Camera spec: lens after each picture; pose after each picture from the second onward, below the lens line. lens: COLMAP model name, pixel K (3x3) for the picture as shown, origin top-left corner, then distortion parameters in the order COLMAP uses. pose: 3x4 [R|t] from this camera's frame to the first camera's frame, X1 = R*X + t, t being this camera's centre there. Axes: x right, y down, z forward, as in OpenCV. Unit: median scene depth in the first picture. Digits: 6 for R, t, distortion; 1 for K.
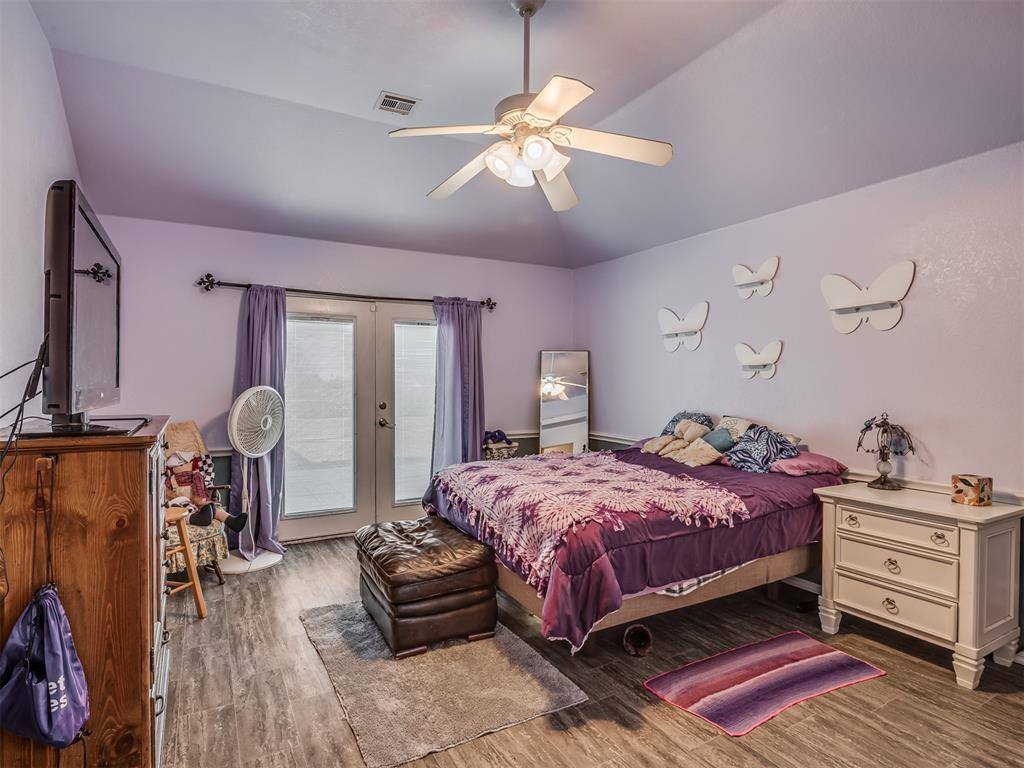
lens RADIAL K [[538.0, 0, 481.5], [0, 538.0, 396.0], [0, 0, 1]] dist [-0.002668, -0.002109]
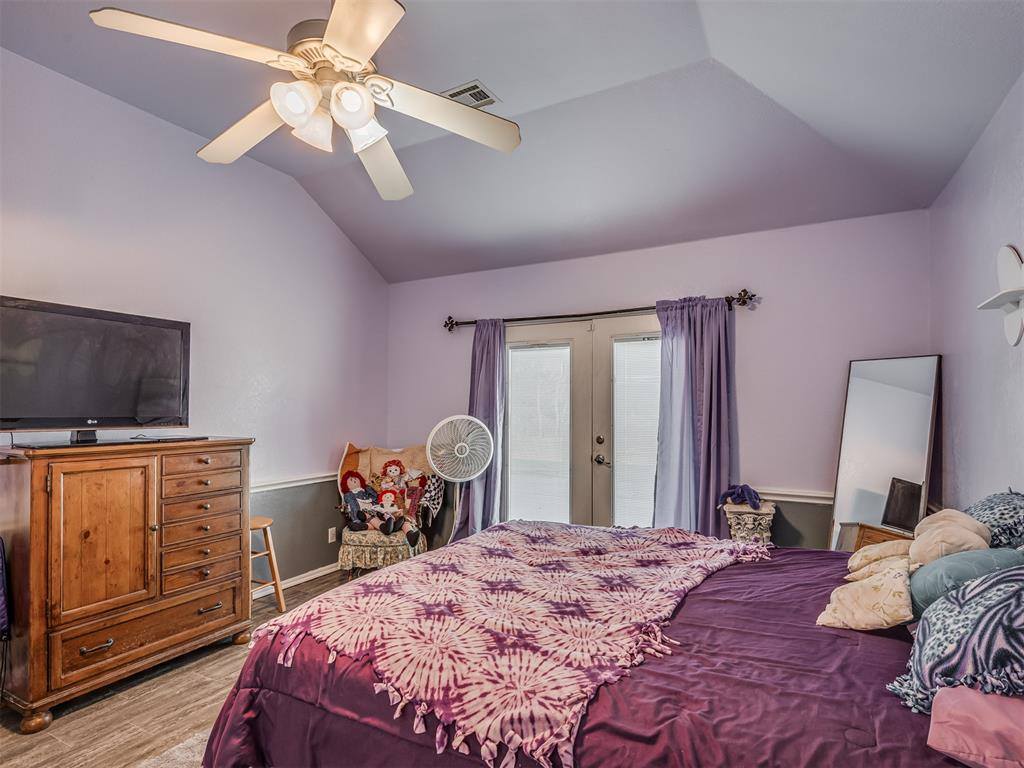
lens RADIAL K [[521.9, 0, 513.5], [0, 521.9, 408.5], [0, 0, 1]] dist [0.000465, -0.000379]
pose [[0.579464, -0.000196, -0.814998, 0.411495], [-0.026484, 0.999467, -0.019070, -0.012058], [0.814567, 0.032635, 0.579150, 0.409852]]
